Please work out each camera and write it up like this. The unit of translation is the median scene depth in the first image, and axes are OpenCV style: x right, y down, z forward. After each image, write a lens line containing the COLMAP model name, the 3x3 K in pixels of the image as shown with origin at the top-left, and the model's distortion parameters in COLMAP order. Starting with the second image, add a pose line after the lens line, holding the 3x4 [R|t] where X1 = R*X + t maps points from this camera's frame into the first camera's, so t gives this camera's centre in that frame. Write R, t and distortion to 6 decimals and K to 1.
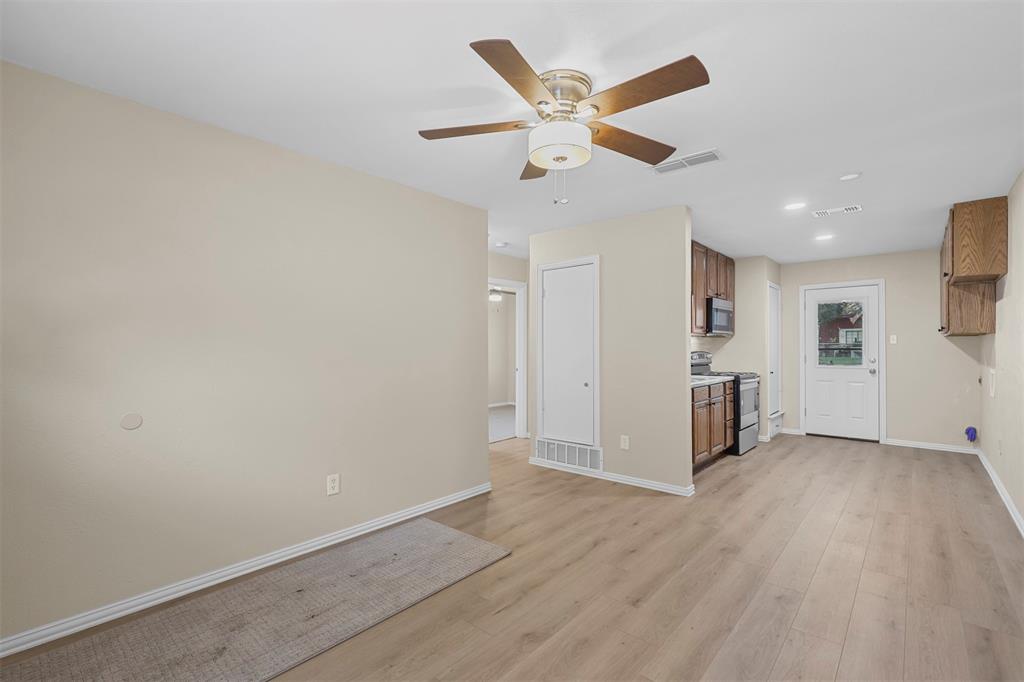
lens RADIAL K [[465.9, 0, 508.8], [0, 465.9, 344.9], [0, 0, 1]] dist [0.002223, 0.001442]
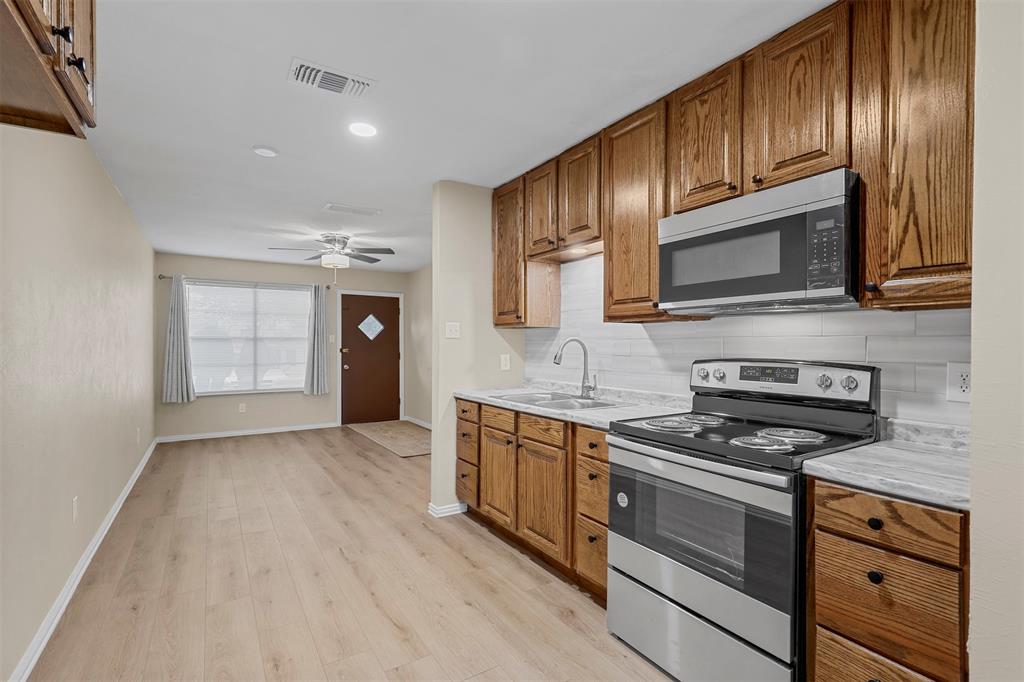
lens RADIAL K [[465.9, 0, 508.8], [0, 465.9, 344.9], [0, 0, 1]] dist [0.002223, 0.001442]
pose [[-0.278232, 0.001585, -0.960512, 1.052371], [0.002651, 0.999996, 0.000882, 0.003397], [0.960510, -0.002301, -0.278235, 1.223219]]
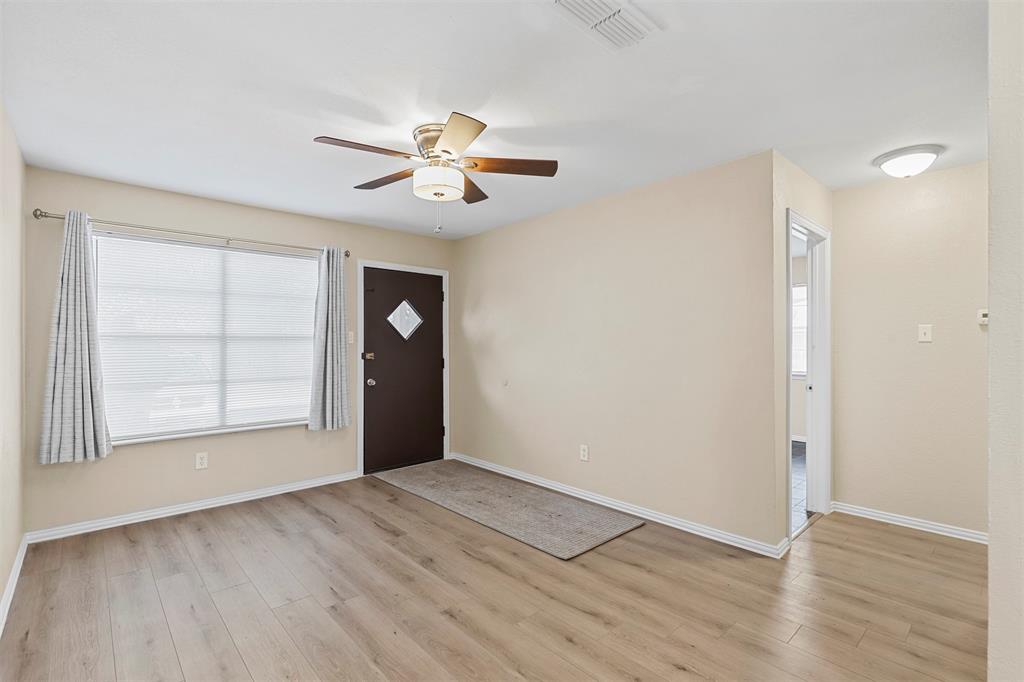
lens RADIAL K [[470.3, 0, 512.0], [0, 470.3, 341.0], [0, 0, 1]] dist [0.001870, 0.000284]
pose [[-0.114749, -0.005277, -0.993381, 0.639397], [0.004835, 0.999971, -0.005871, -0.002684], [0.993383, -0.005476, -0.114720, 0.648010]]
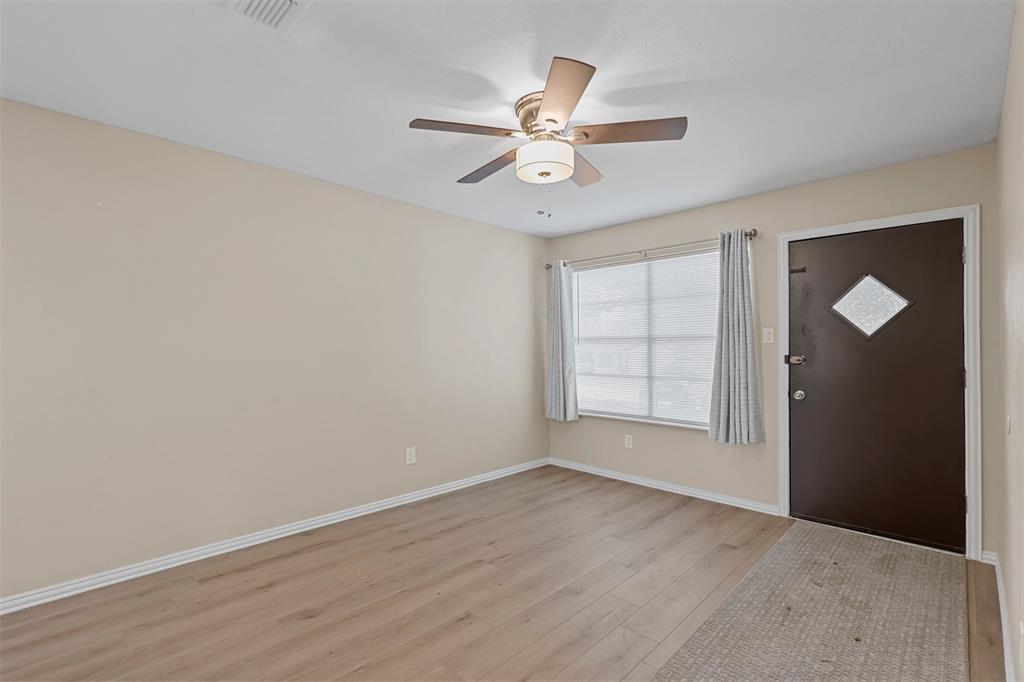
lens RADIAL K [[465.9, 0, 508.8], [0, 465.9, 344.9], [0, 0, 1]] dist [0.002223, 0.001442]
pose [[-0.998157, 0.003509, 0.060590, 0.064923], [0.003034, 0.999964, -0.007940, 0.003372], [-0.060616, -0.007741, -0.998131, 1.013626]]
